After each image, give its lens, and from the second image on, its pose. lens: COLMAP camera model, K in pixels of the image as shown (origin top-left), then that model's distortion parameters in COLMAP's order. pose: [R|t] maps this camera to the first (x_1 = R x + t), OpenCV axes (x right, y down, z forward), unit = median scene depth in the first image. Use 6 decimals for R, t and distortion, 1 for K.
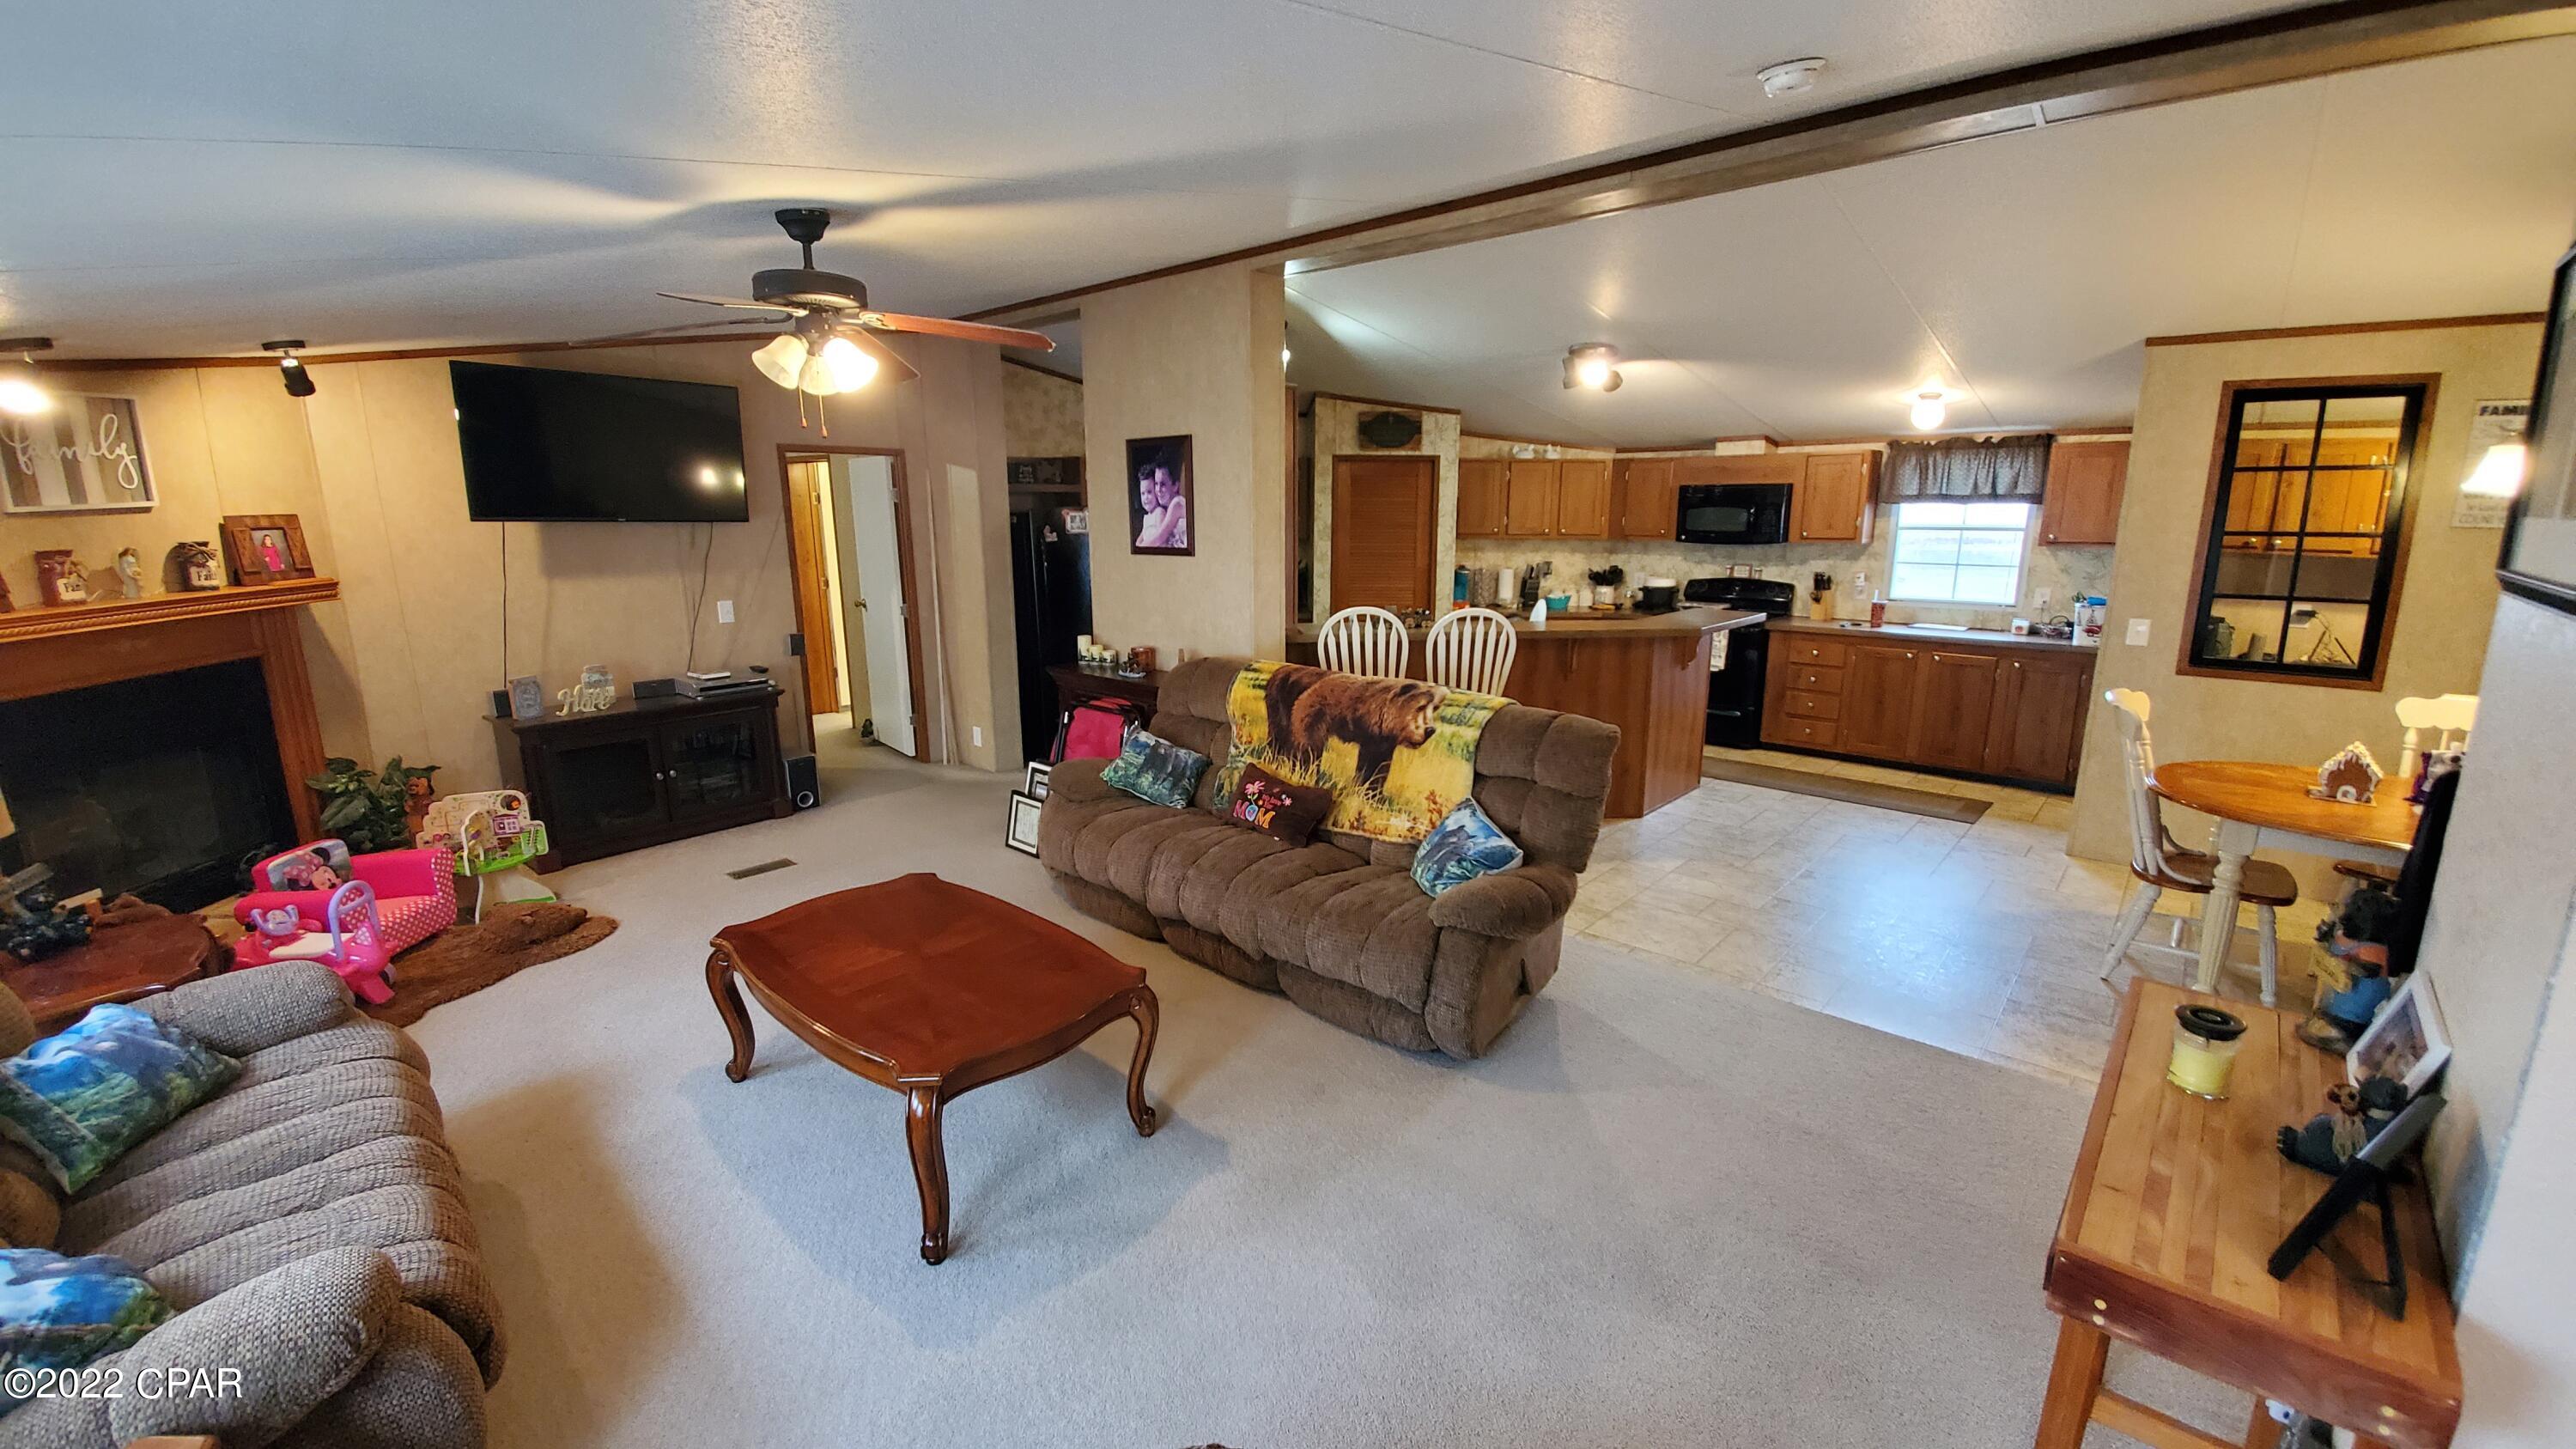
lens RADIAL K [[1014.5, 0, 1277.6], [0, 1014.5, 716.2], [0, 0, 1]] dist [0.015898, -0.017509]
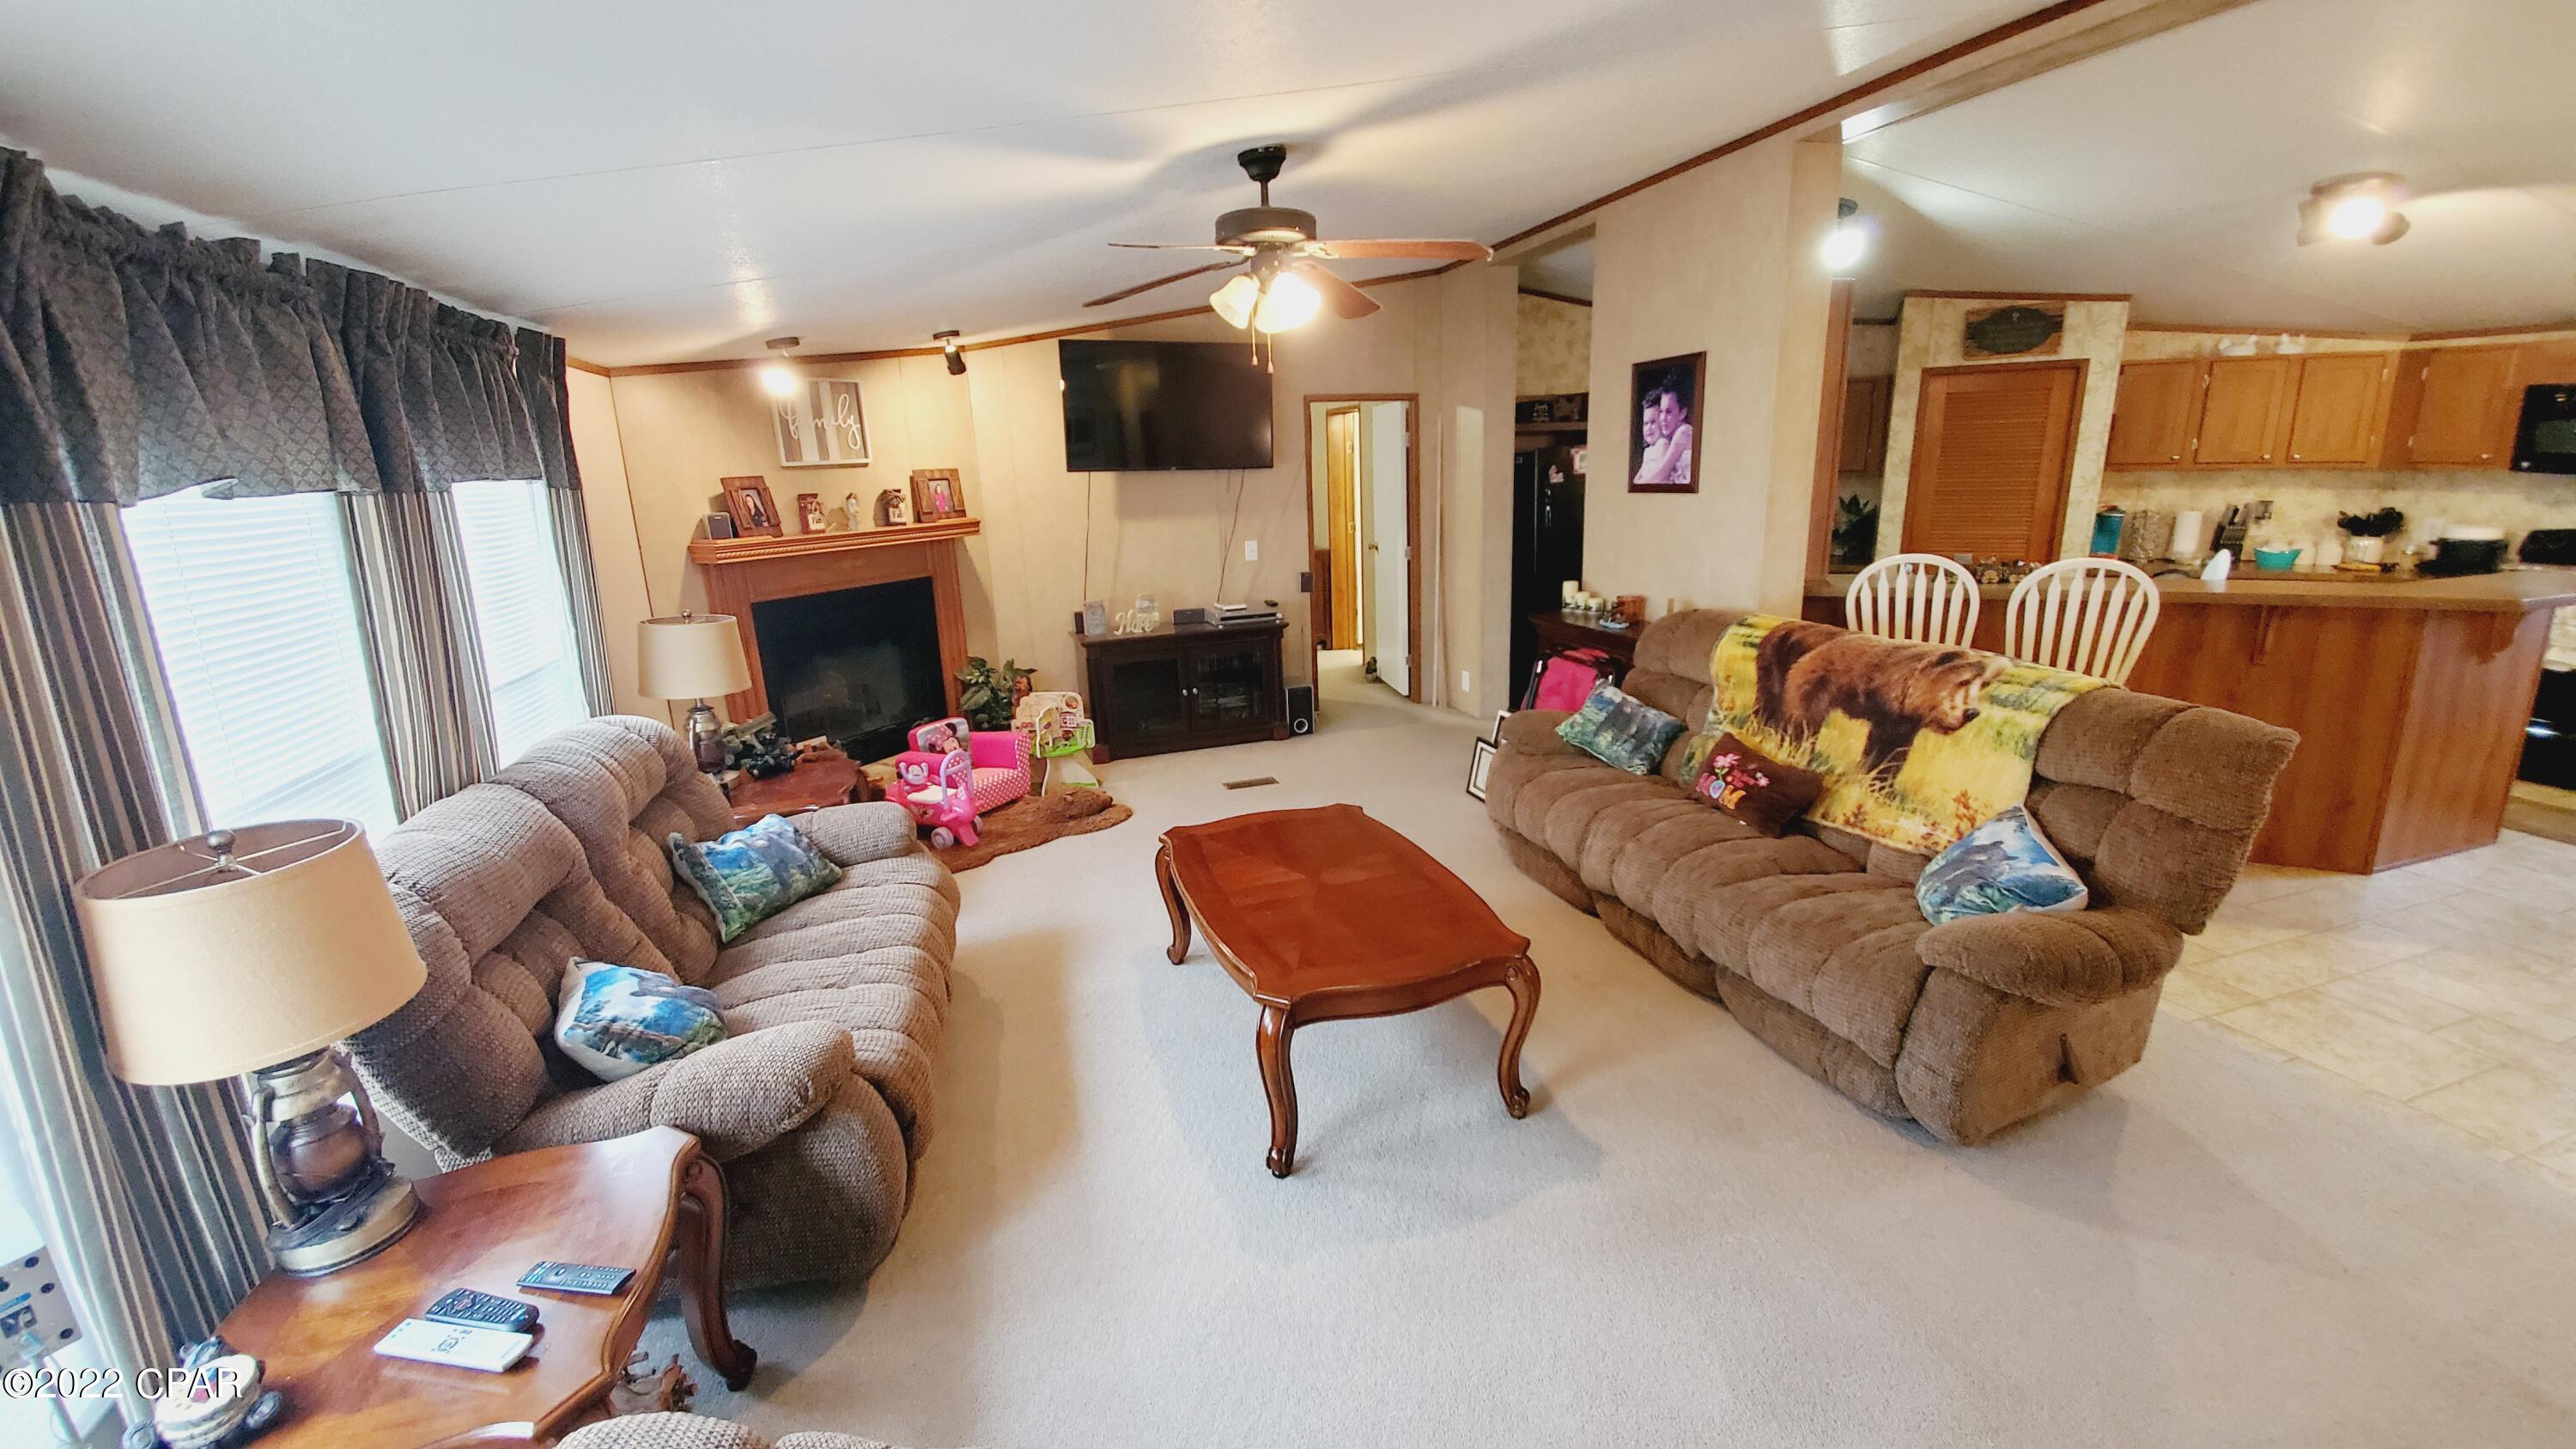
lens RADIAL K [[1014.5, 0, 1277.6], [0, 1014.5, 716.2], [0, 0, 1]] dist [0.015898, -0.017509]
pose [[0.861918, 0.094894, -0.498090, 0.062695], [-0.071963, 0.995281, 0.065087, 0.003355], [0.501916, -0.020256, 0.864679, 0.057404]]
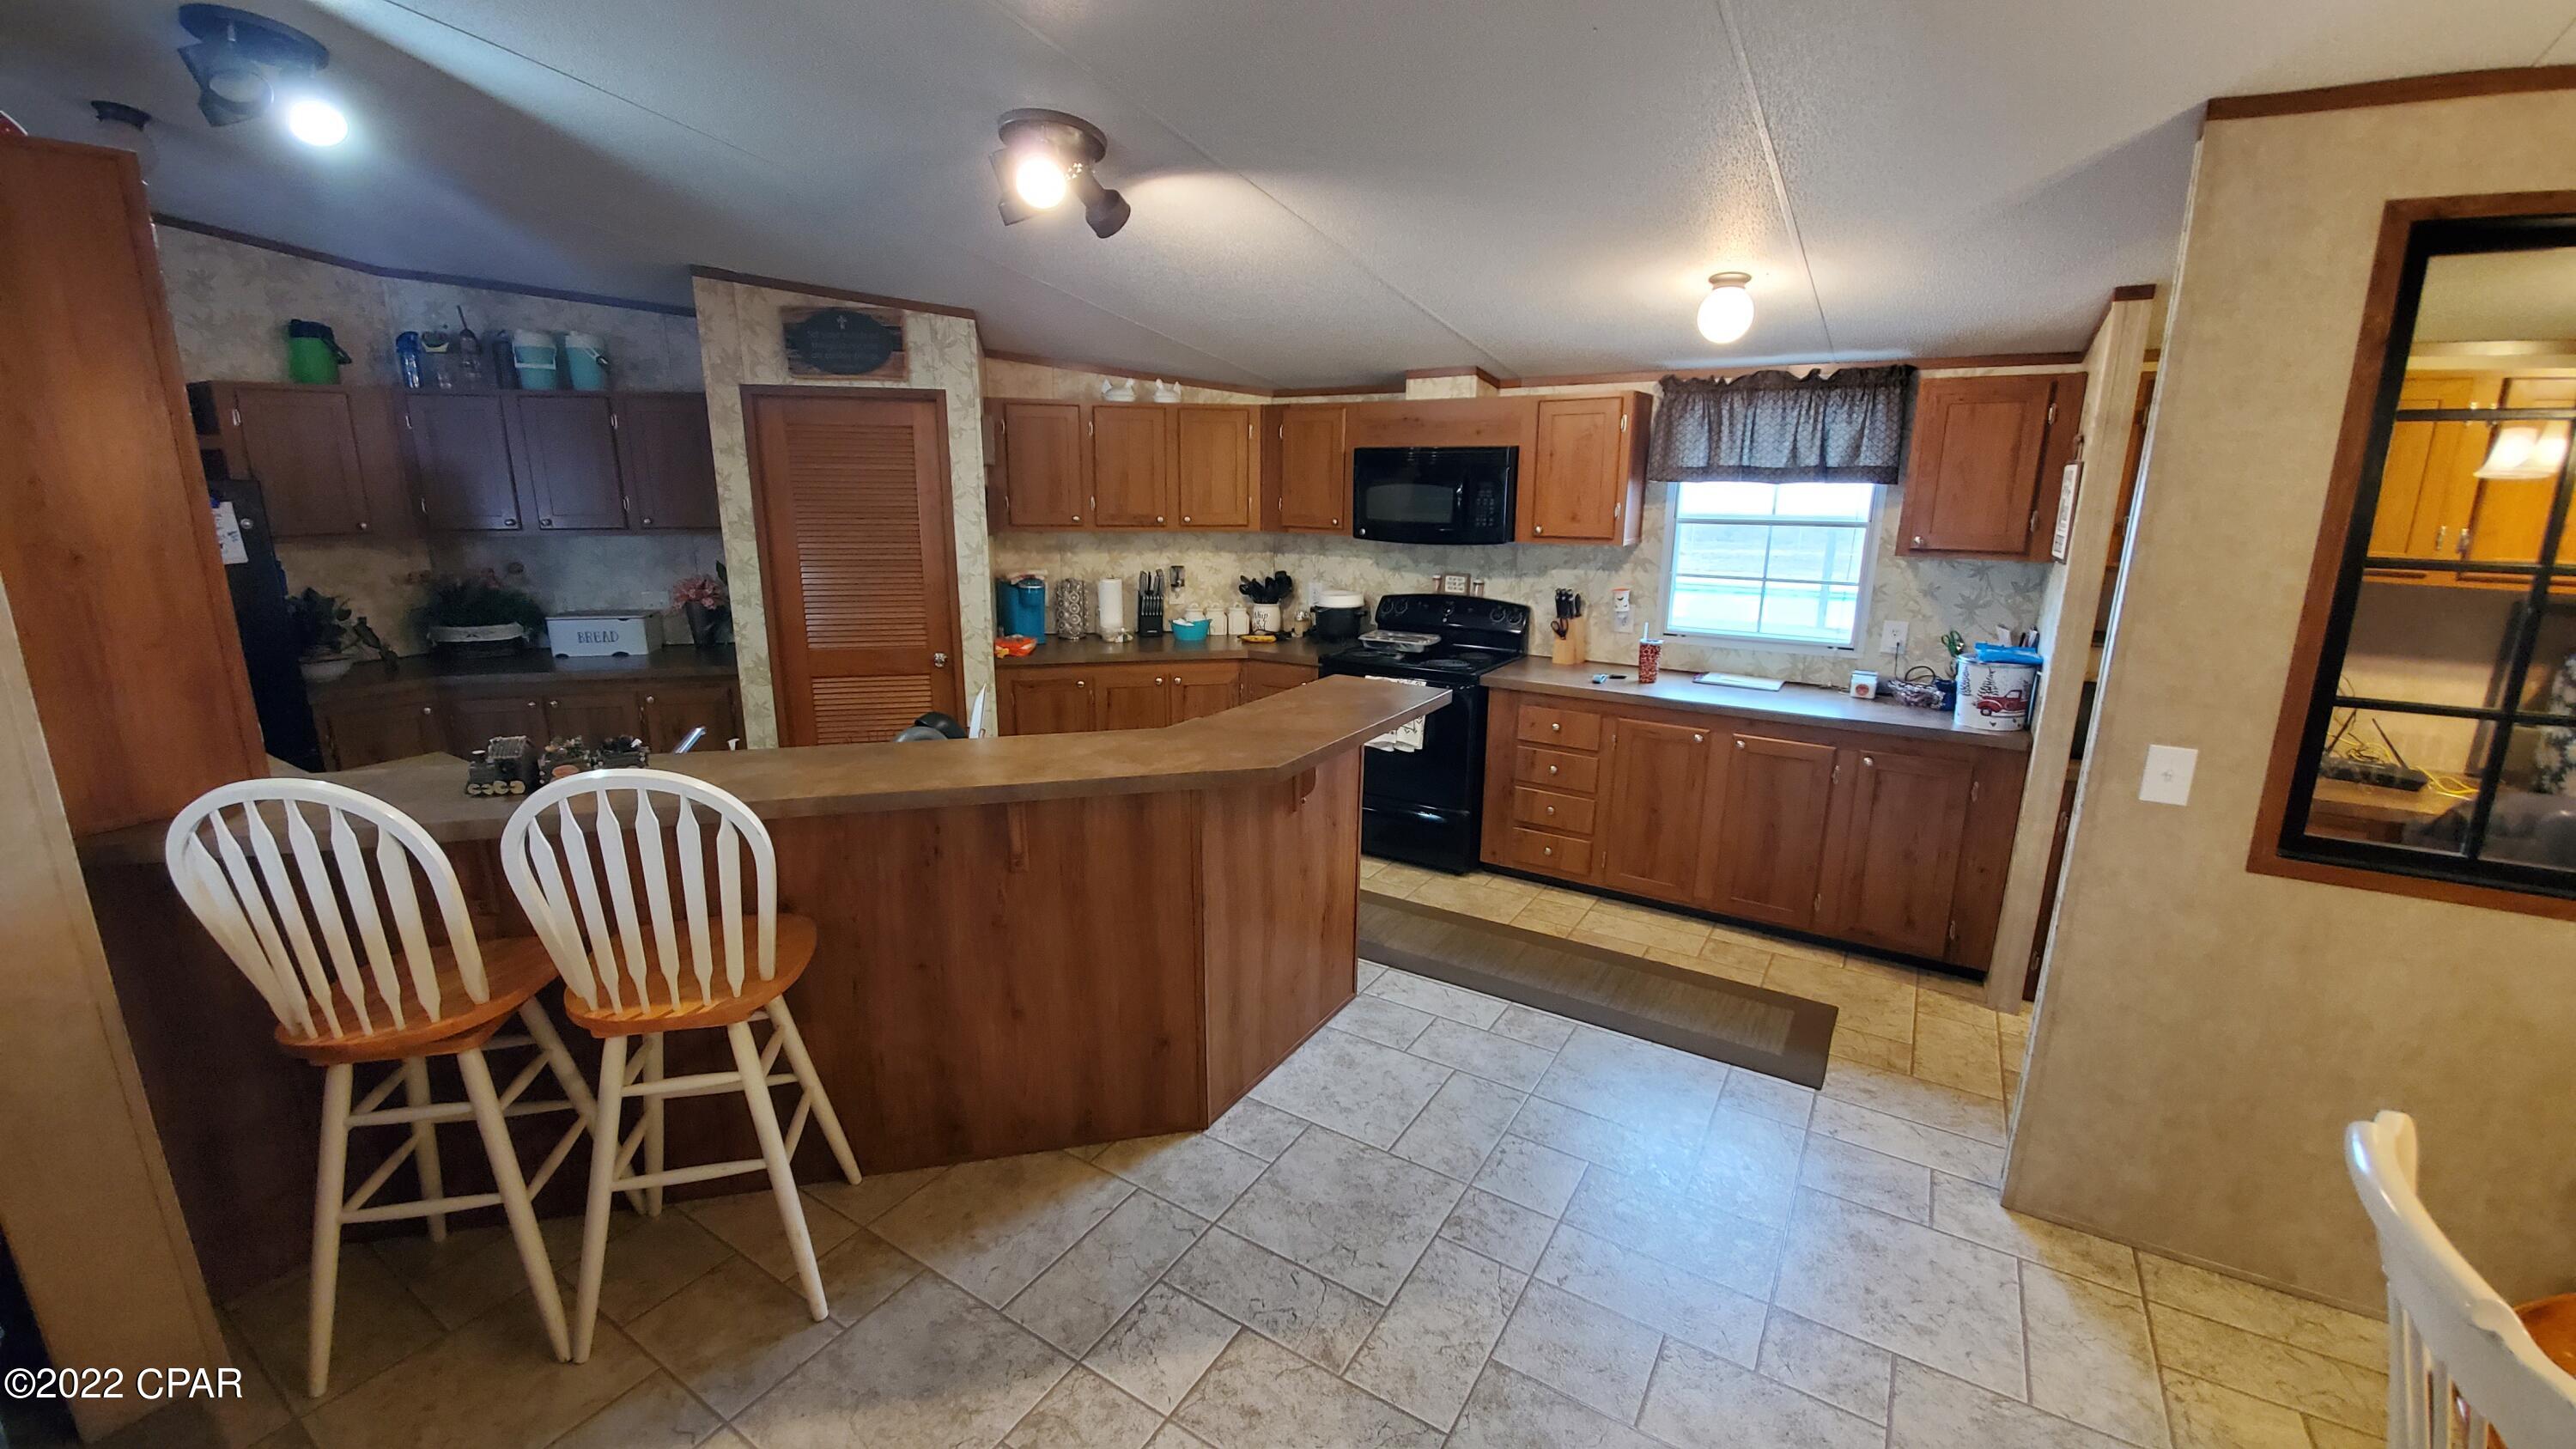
lens RADIAL K [[1014.5, 0, 1277.6], [0, 1014.5, 716.2], [0, 0, 1]] dist [0.015898, -0.017509]
pose [[0.984794, -0.034167, 0.170336, 0.370843], [0.028762, 0.999004, 0.034101, -0.133683], [-0.171332, -0.028683, 0.984796, 0.610126]]
